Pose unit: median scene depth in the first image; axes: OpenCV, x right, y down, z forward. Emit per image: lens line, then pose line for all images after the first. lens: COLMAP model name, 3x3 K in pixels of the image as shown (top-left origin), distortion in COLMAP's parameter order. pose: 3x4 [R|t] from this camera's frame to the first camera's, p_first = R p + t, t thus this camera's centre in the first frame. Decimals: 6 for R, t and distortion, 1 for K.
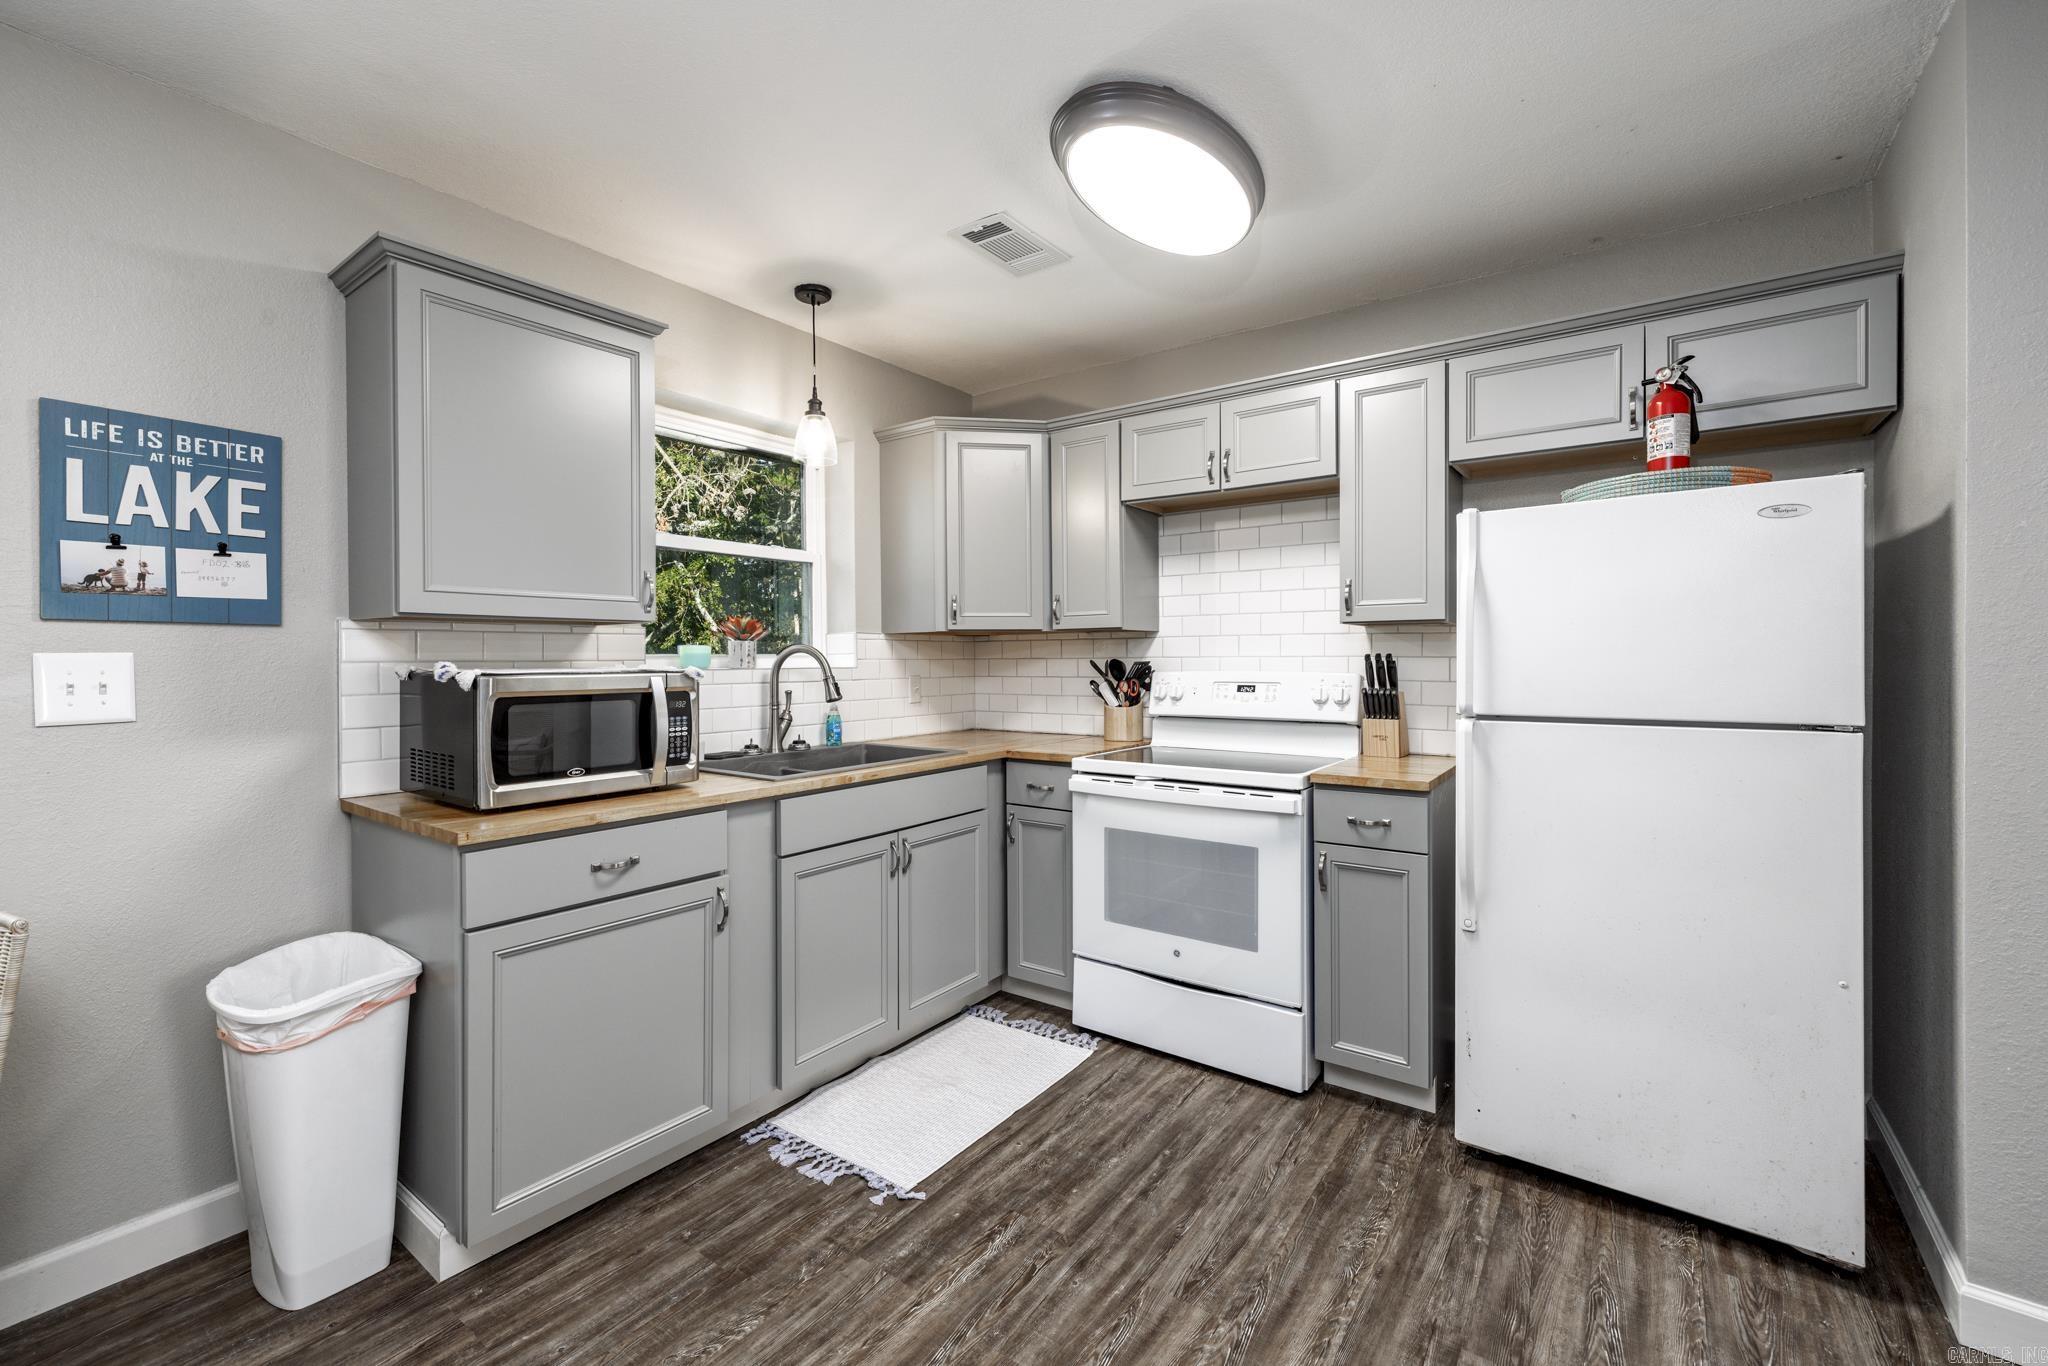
lens RADIAL K [[865.0, 0, 994.1], [0, 865.0, 664.6], [0, 0, 1]] dist [-0.000392, -0.000087]
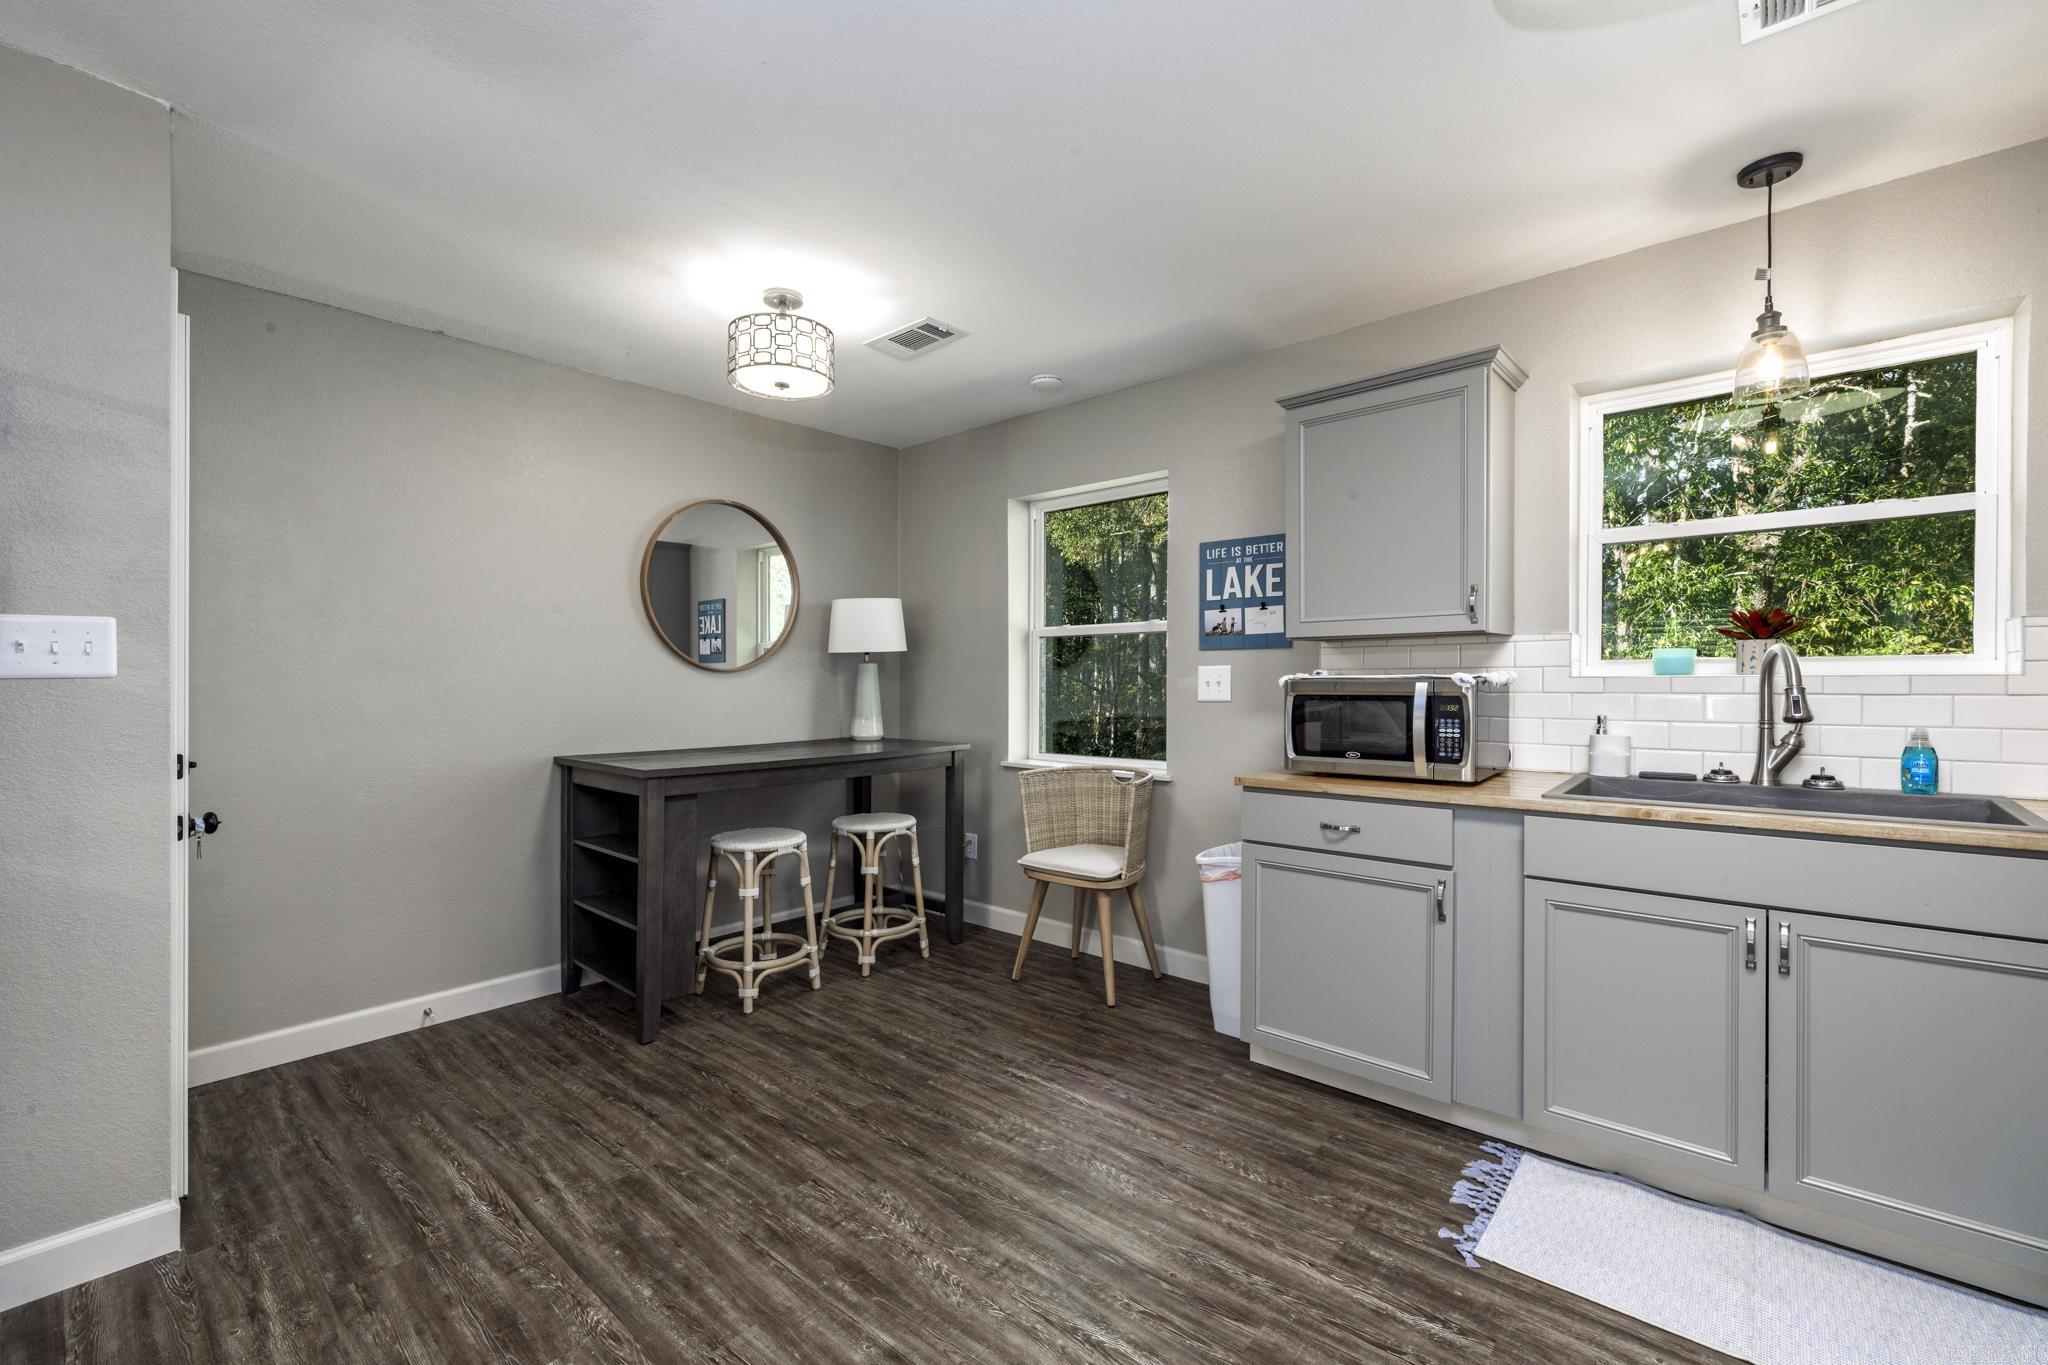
lens RADIAL K [[865.0, 0, 994.1], [0, 865.0, 664.1], [0, 0, 1]] dist [-0.000392, -0.000087]
pose [[-0.094378, -0.006455, -0.995515, 0.911390], [0.005083, 0.999963, -0.006966, -0.005406], [0.995523, -0.005717, -0.094342, 0.629140]]
